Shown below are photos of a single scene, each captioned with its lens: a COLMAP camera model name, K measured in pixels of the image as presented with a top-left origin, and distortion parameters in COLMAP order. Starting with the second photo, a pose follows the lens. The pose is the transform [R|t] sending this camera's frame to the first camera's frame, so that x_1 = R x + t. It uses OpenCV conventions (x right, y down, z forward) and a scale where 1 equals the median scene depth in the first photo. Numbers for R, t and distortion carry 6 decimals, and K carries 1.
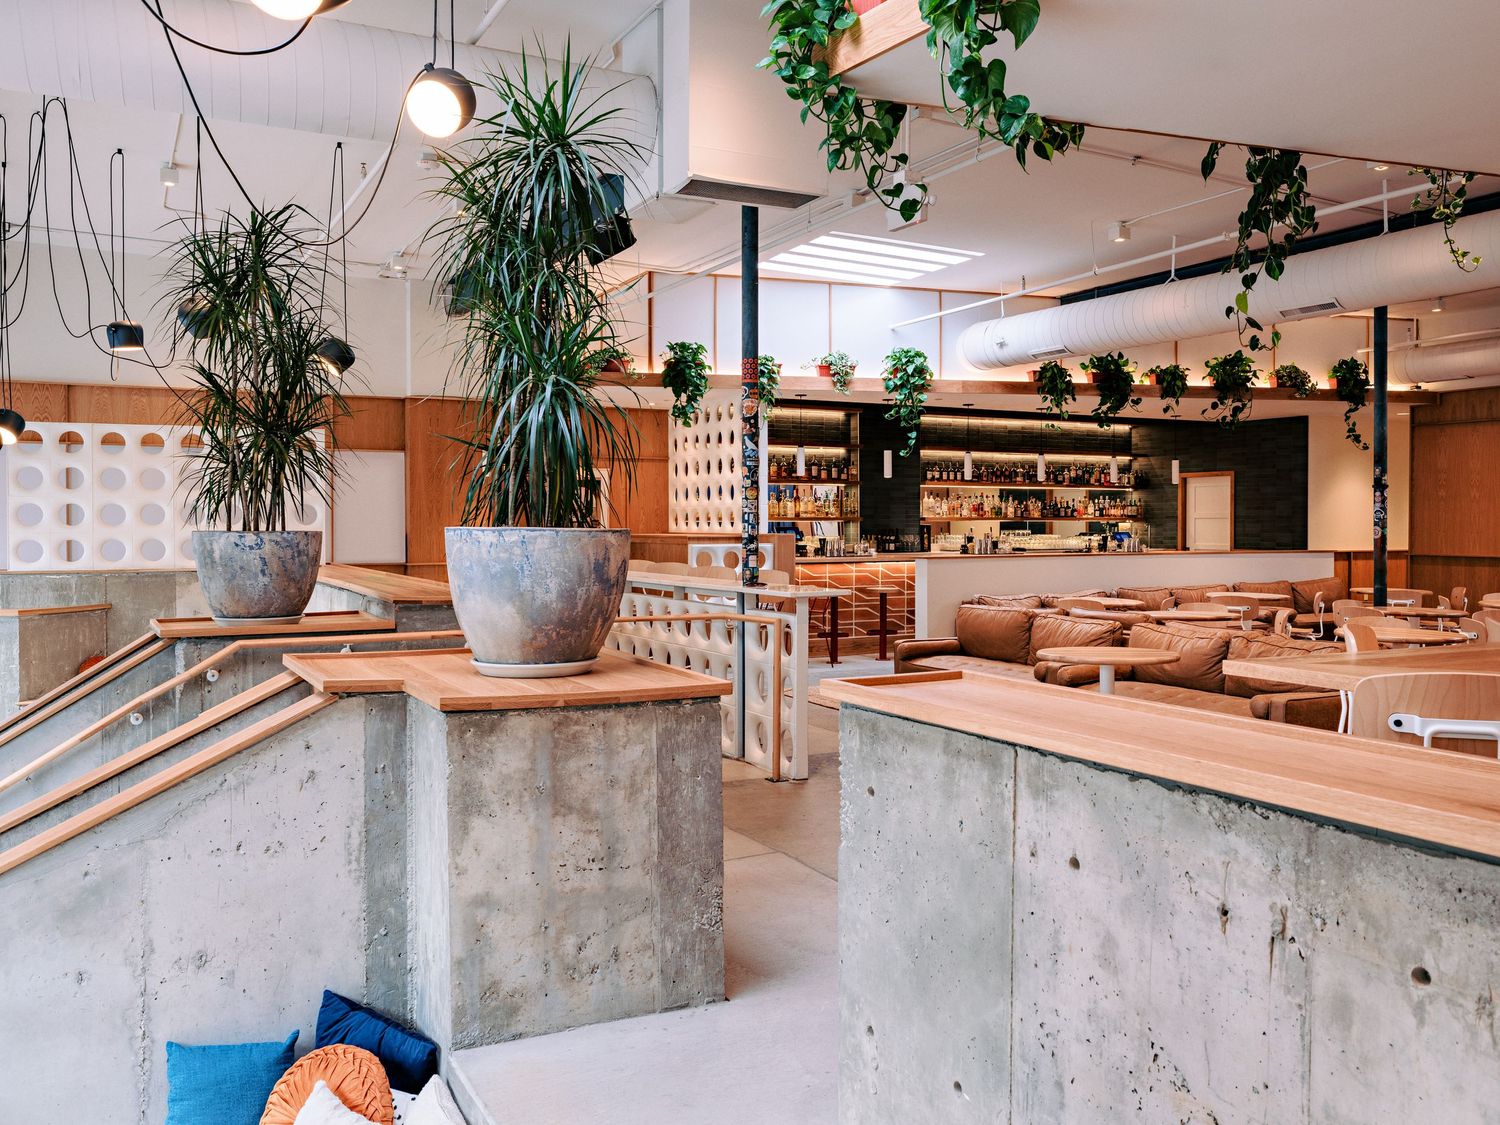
lens RADIAL K [[1235.3, 0, 747.6], [0, 1235.3, 558.2], [0, 0, 1]] dist [-0.010151, 0.004284]
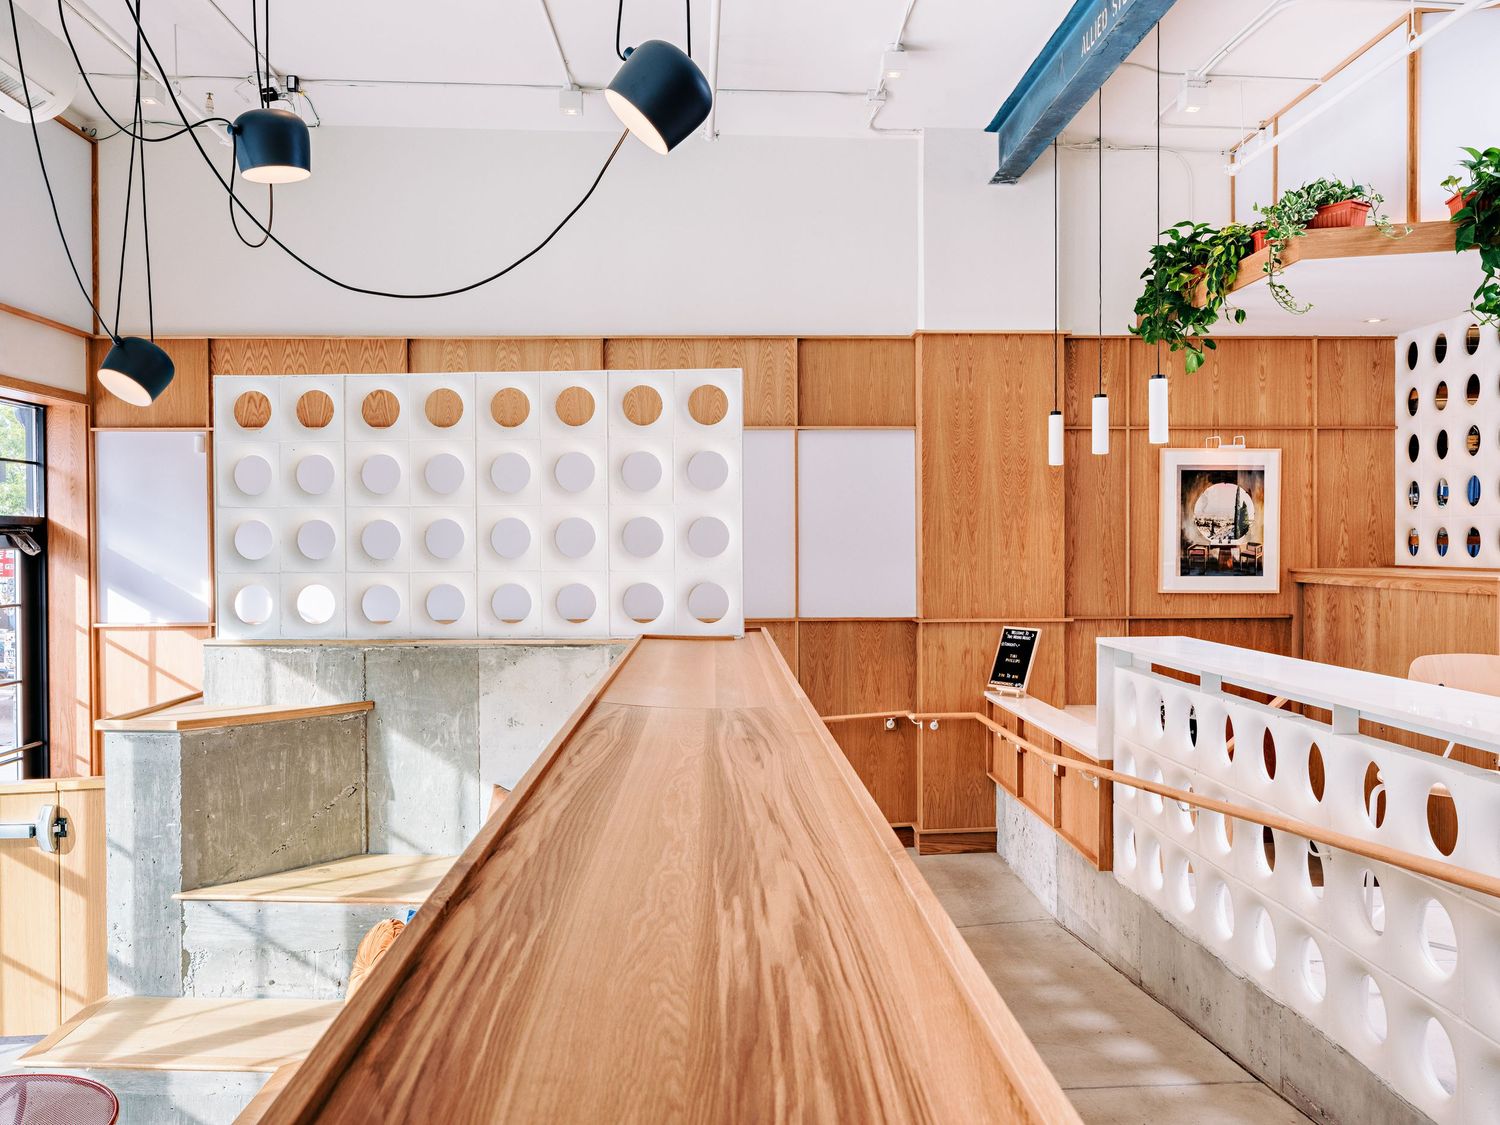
lens RADIAL K [[1364.5, 0, 759.4], [0, 1364.5, 558.7], [0, 0, 1]] dist [-0.021890, 0.001937]
pose [[0.916072, -0.001227, -0.401012, -0.087069], [-0.006340, 0.999826, -0.017544, -0.012430], [0.400964, 0.018614, 0.915905, 0.380724]]
